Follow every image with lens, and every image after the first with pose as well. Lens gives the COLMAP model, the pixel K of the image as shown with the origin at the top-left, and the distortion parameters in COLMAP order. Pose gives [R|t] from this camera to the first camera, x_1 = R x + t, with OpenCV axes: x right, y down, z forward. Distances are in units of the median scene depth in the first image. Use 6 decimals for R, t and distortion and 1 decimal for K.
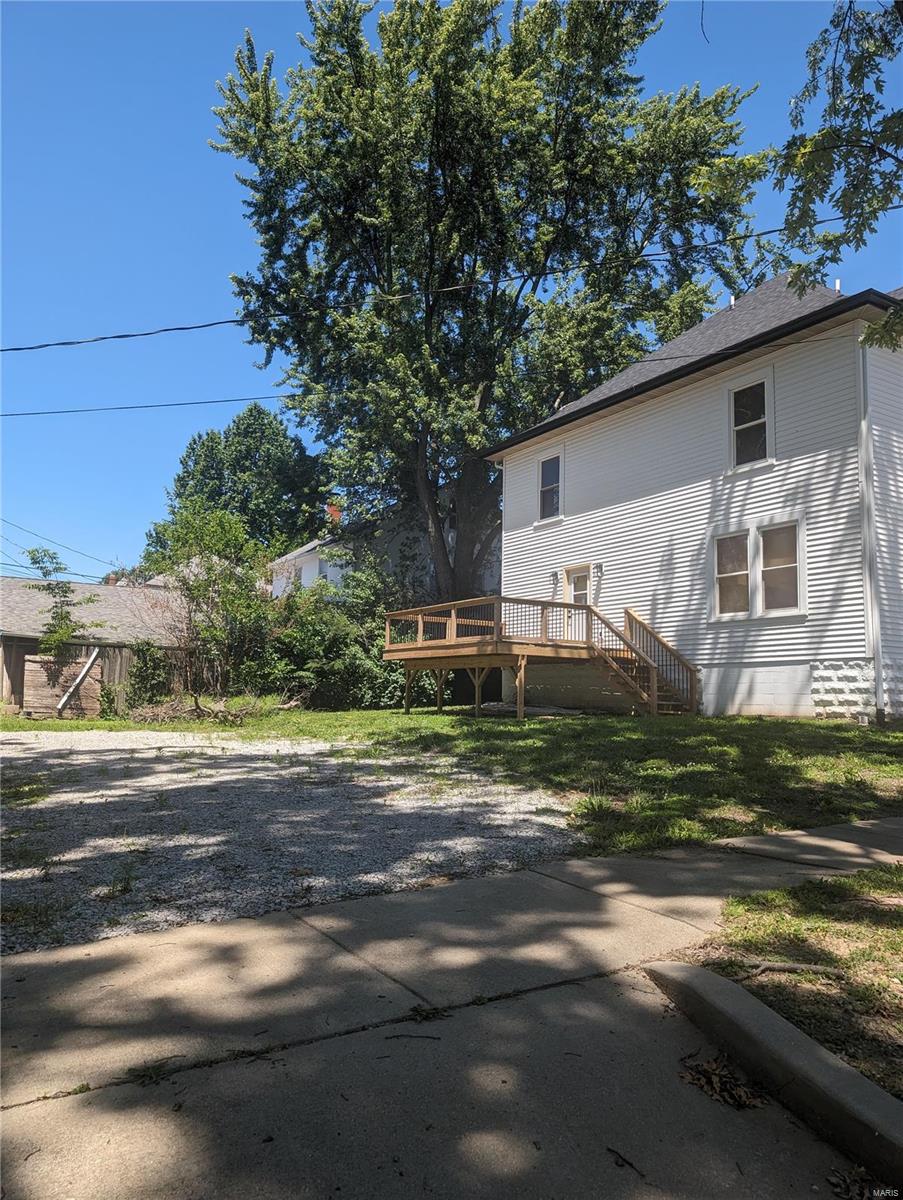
lens RADIAL K [[862.4, 0, 454.0], [0, 862.4, 600.1], [0, 0, 1]] dist [0.018306, -0.011404]
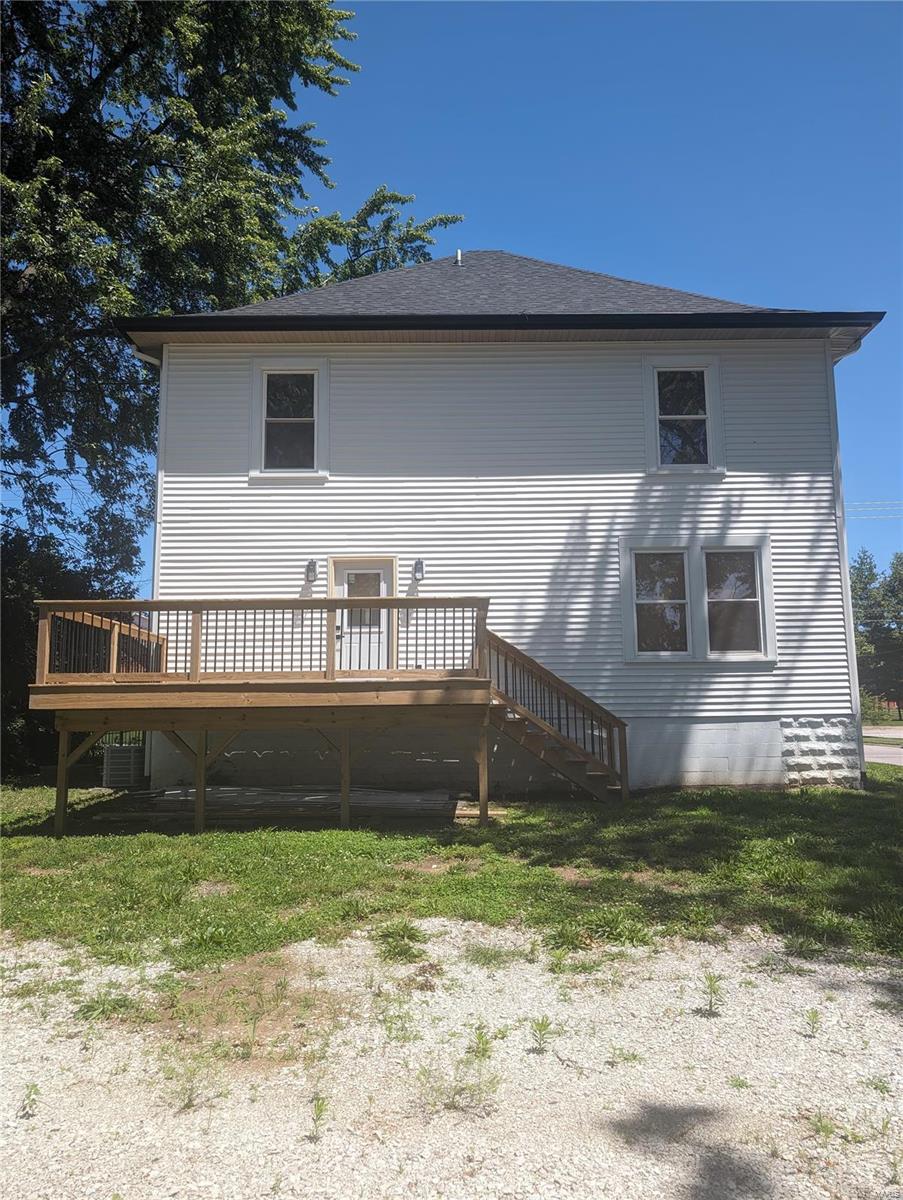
lens RADIAL K [[862.4, 0, 455.5], [0, 862.4, 632.2], [0, 0, 1]] dist [0.018306, -0.011404]
pose [[0.514348, 0.098891, 0.851861, -0.454438], [-0.074046, 0.994741, -0.070769, 0.069589], [-0.854379, -0.026677, 0.518966, 0.817163]]
